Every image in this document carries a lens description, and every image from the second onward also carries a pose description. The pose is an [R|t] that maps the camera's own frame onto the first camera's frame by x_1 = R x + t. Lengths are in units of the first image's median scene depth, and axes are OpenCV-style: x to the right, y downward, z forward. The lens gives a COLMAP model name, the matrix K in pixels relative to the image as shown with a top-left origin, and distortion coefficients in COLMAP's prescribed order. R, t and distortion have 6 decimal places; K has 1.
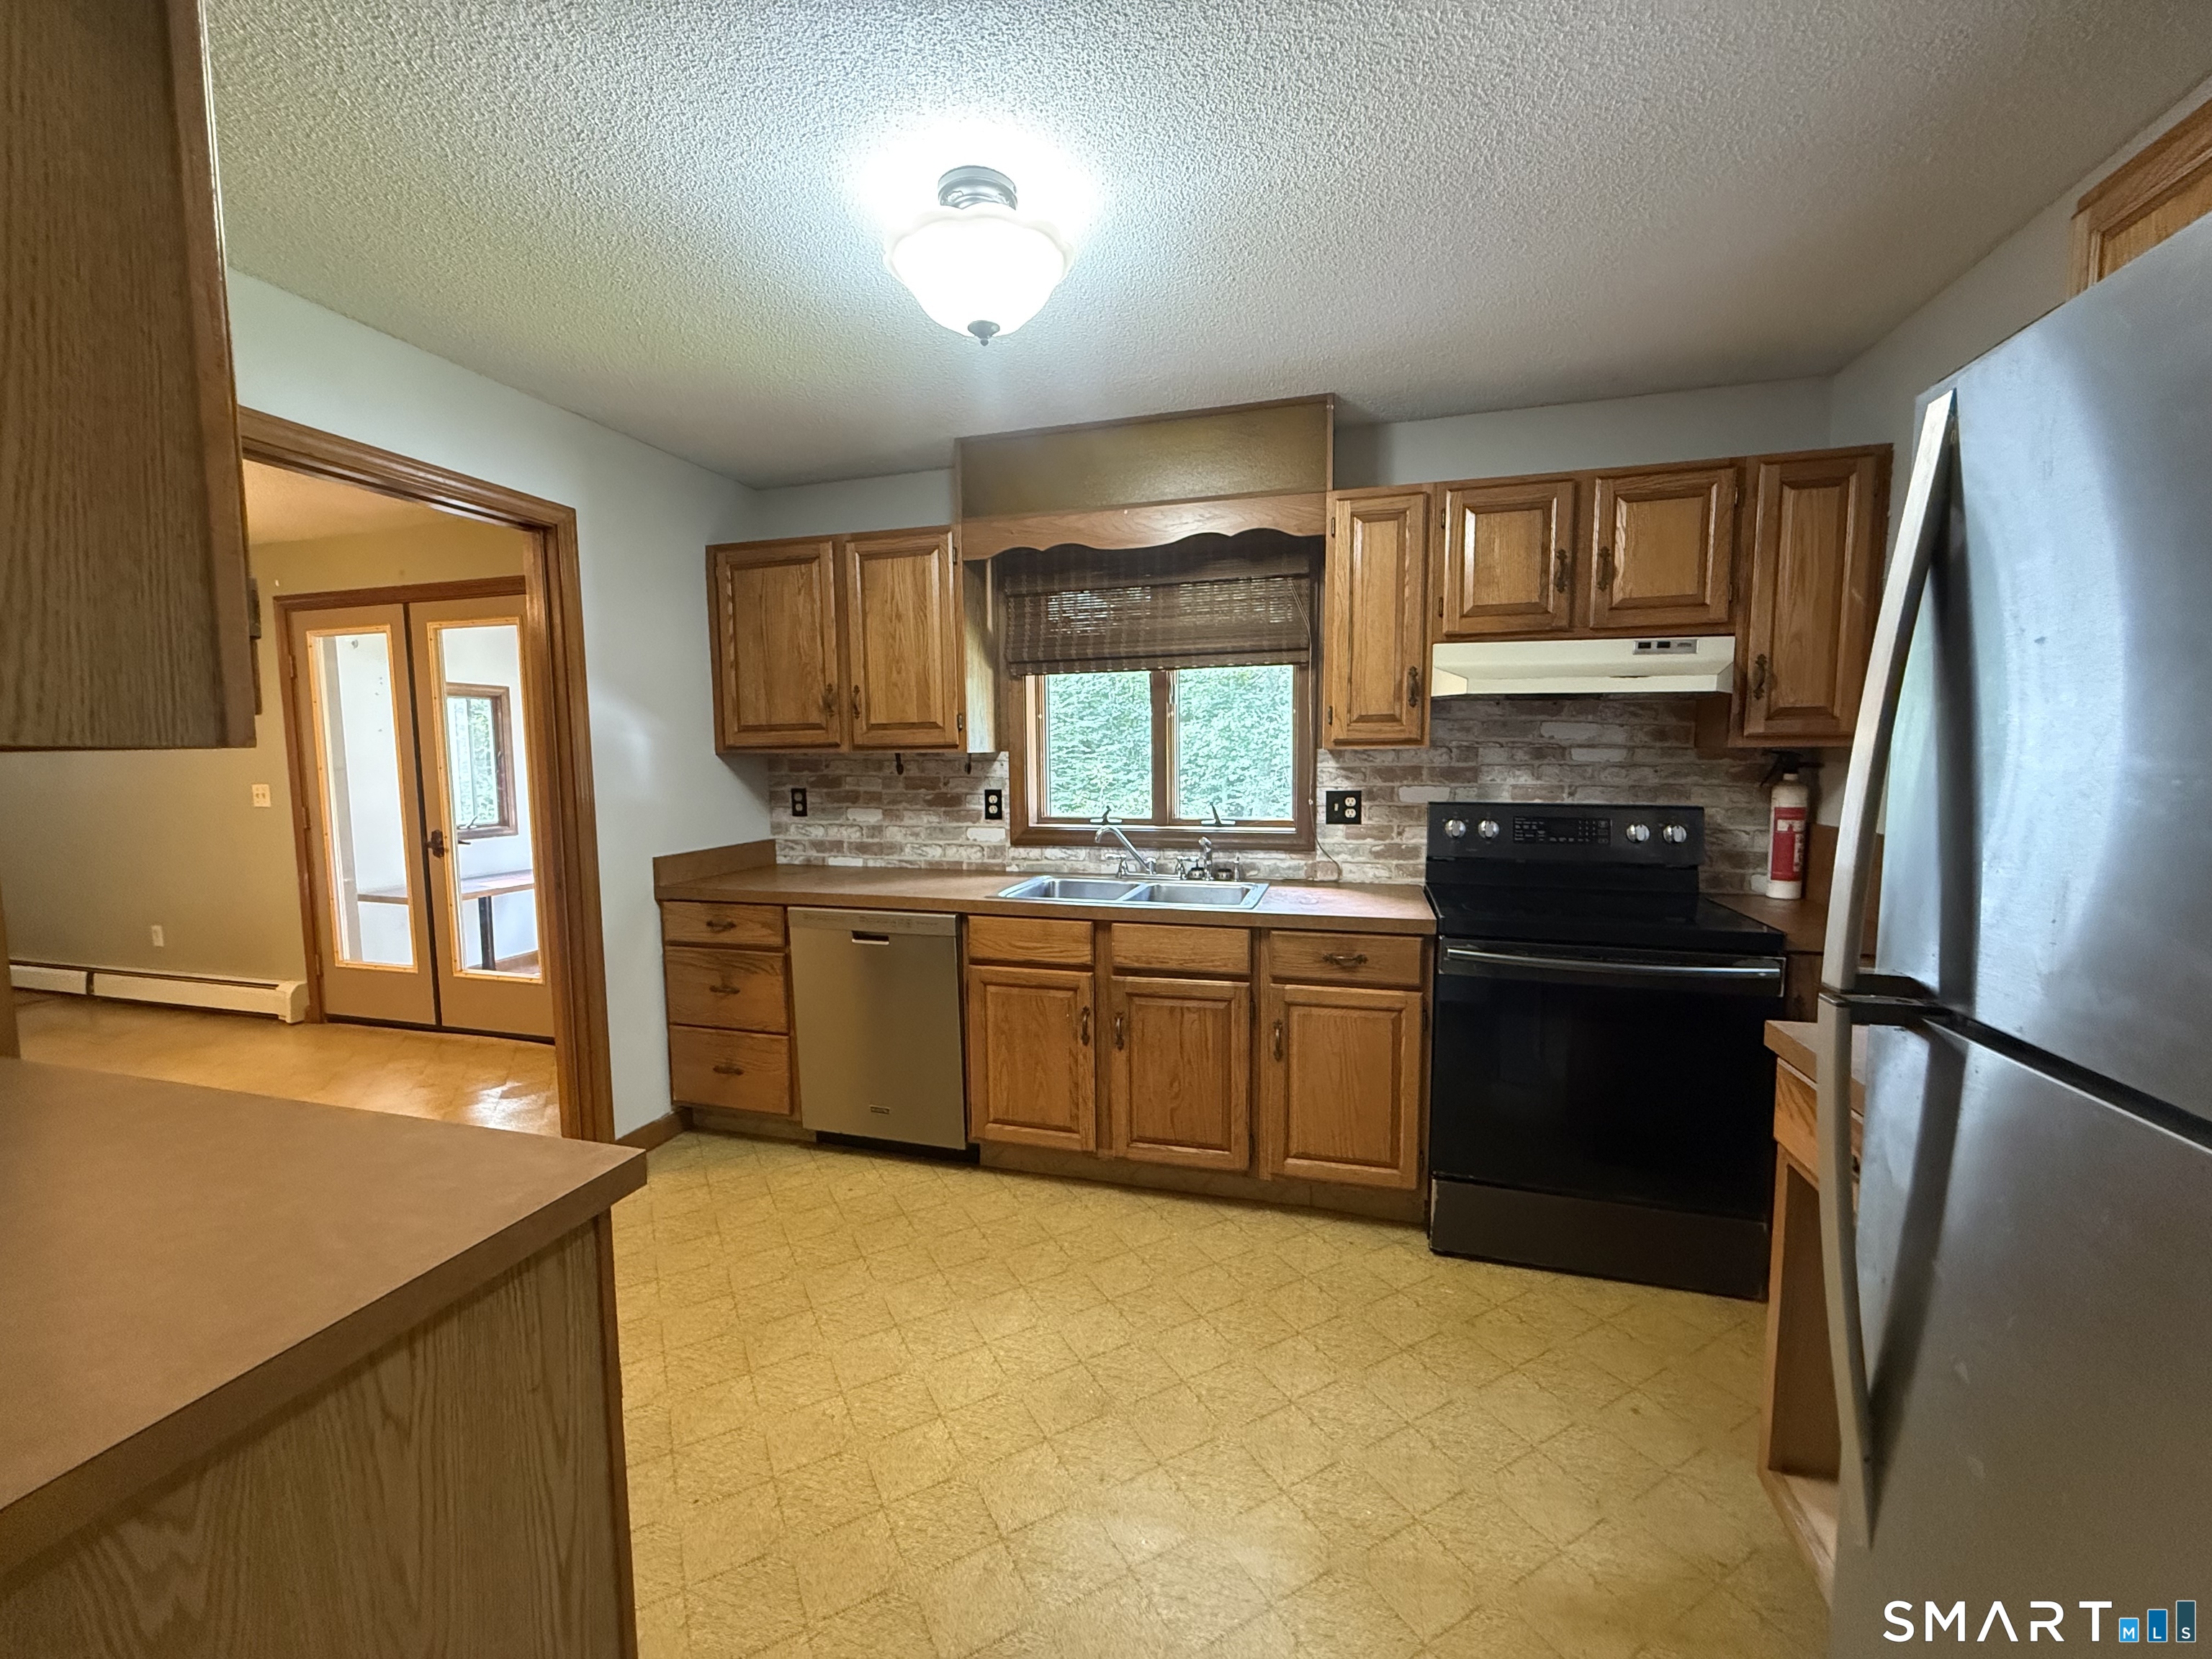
lens RADIAL K [[879.4, 0, 1095.9], [0, 879.4, 830.8], [0, 0, 1]] dist [0.000638, -0.000822]
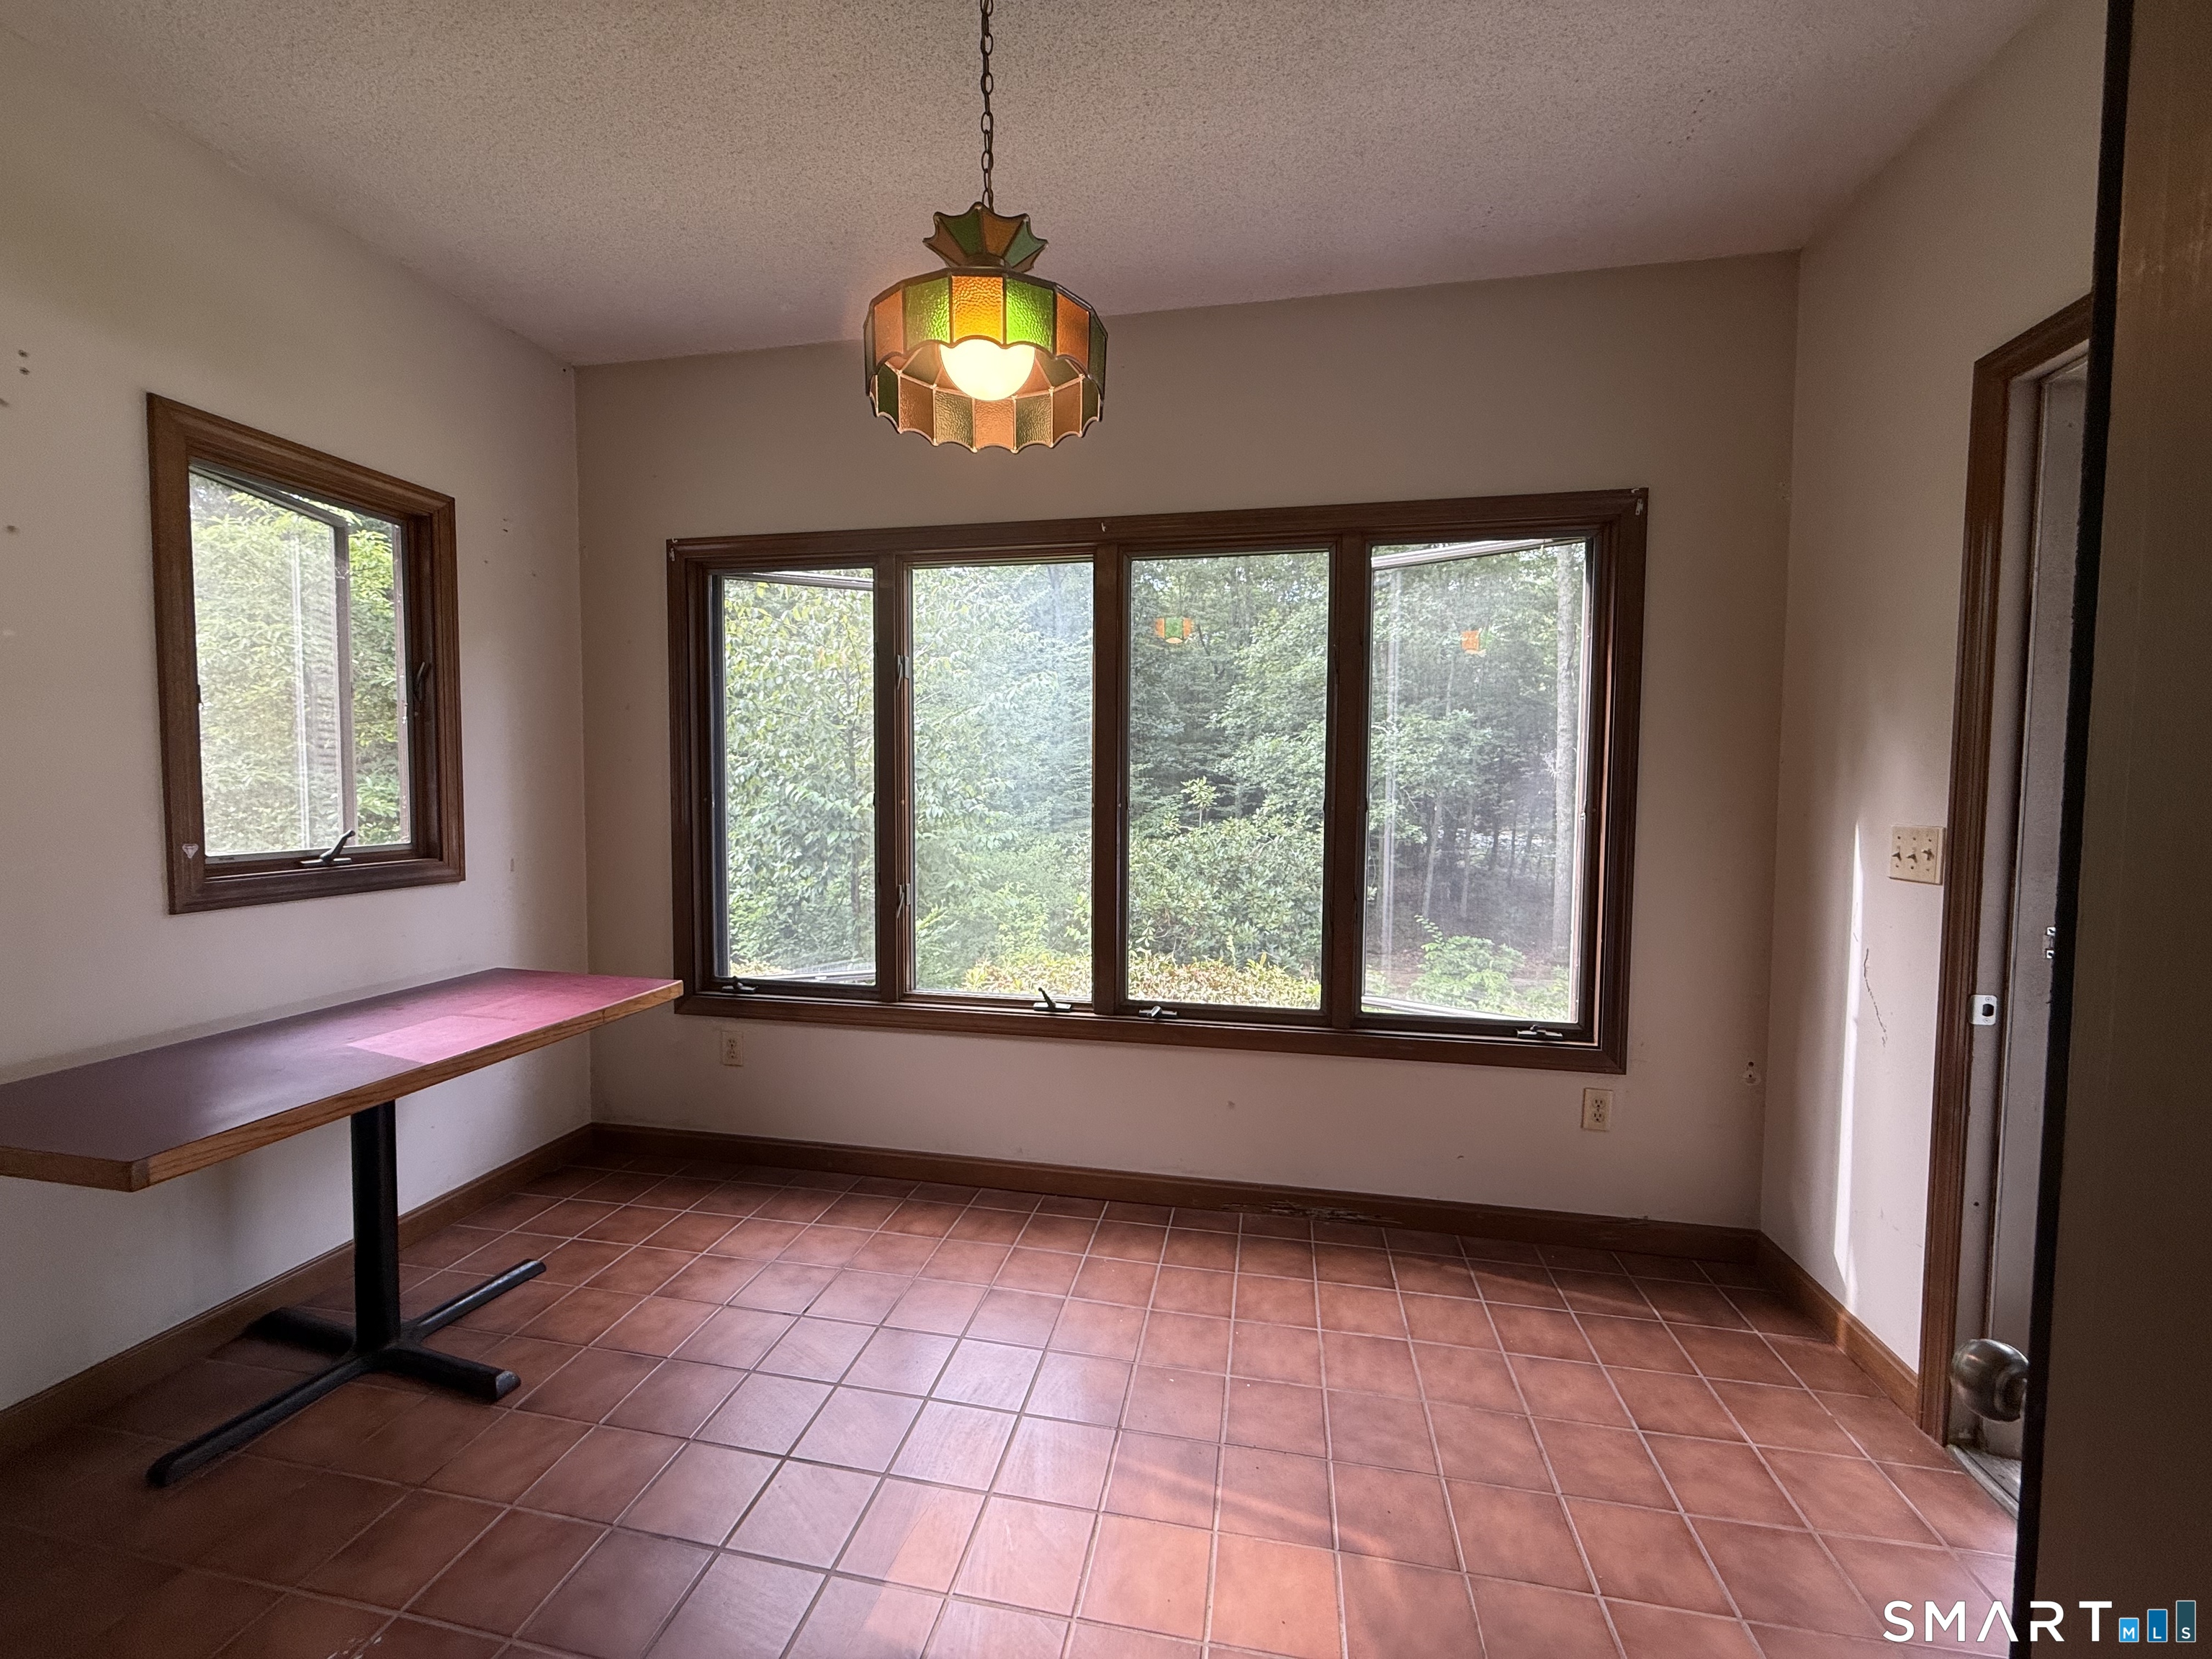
lens RADIAL K [[879.4, 0, 1121.3], [0, 879.4, 825.3], [0, 0, 1]] dist [0.000638, -0.000822]
pose [[0.994438, 0.013176, 0.104495, -0.802671], [-0.010989, 0.999709, -0.021475, -0.026380], [-0.104747, 0.020207, 0.994294, 1.141587]]
